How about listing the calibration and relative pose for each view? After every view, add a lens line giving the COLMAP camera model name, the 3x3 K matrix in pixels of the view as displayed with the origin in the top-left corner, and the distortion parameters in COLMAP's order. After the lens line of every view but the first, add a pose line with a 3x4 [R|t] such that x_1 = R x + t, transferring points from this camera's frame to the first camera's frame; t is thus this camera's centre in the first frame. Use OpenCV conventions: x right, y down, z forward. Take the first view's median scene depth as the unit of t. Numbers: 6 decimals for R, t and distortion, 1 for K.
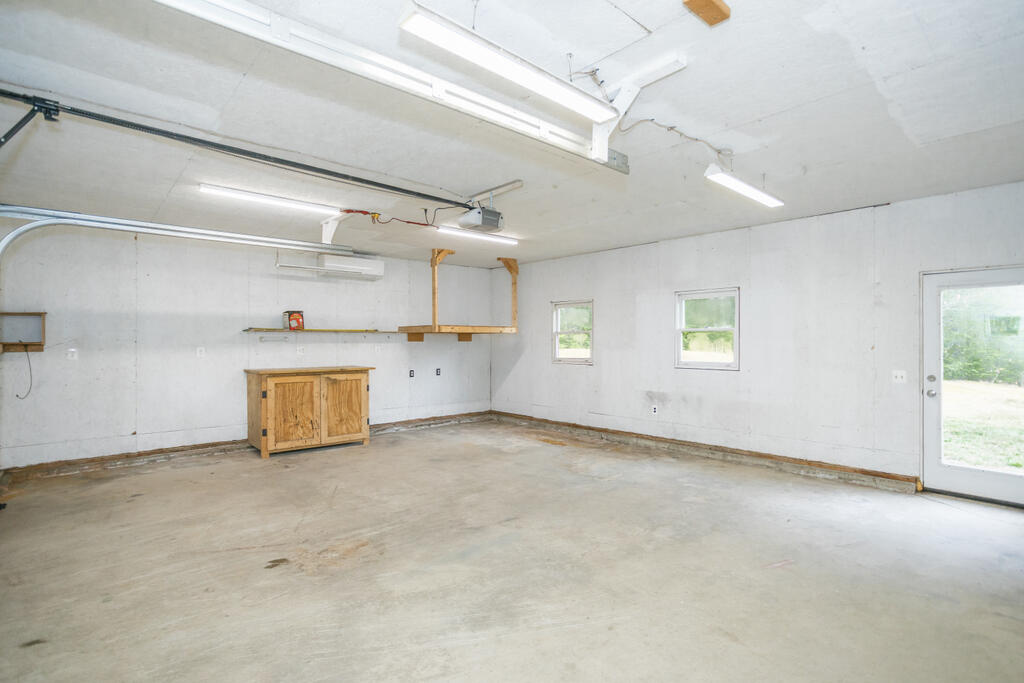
lens RADIAL K [[502.0, 0, 506.4], [0, 502.0, 343.9], [0, 0, 1]] dist [-0.035822, 0.001367]
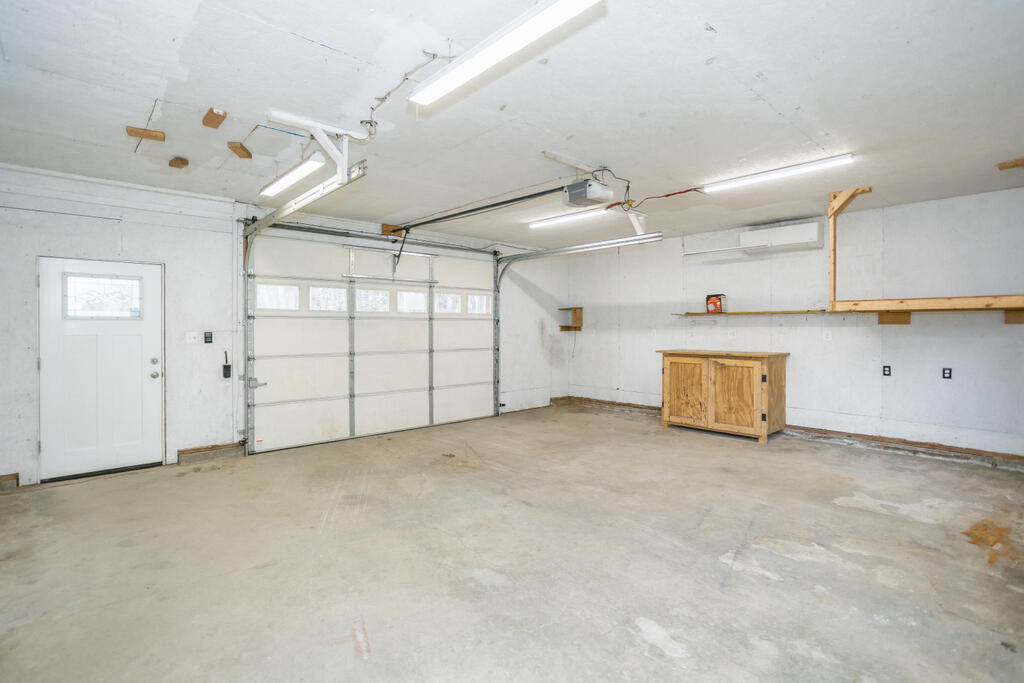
lens RADIAL K [[502.0, 0, 507.1], [0, 502.0, 334.6], [0, 0, 1]] dist [-0.035822, 0.001367]
pose [[-0.001465, 0.017936, -0.999838, 0.651766], [-0.004451, 0.999829, 0.017942, -0.001086], [0.999989, 0.004476, -0.001385, 0.629429]]
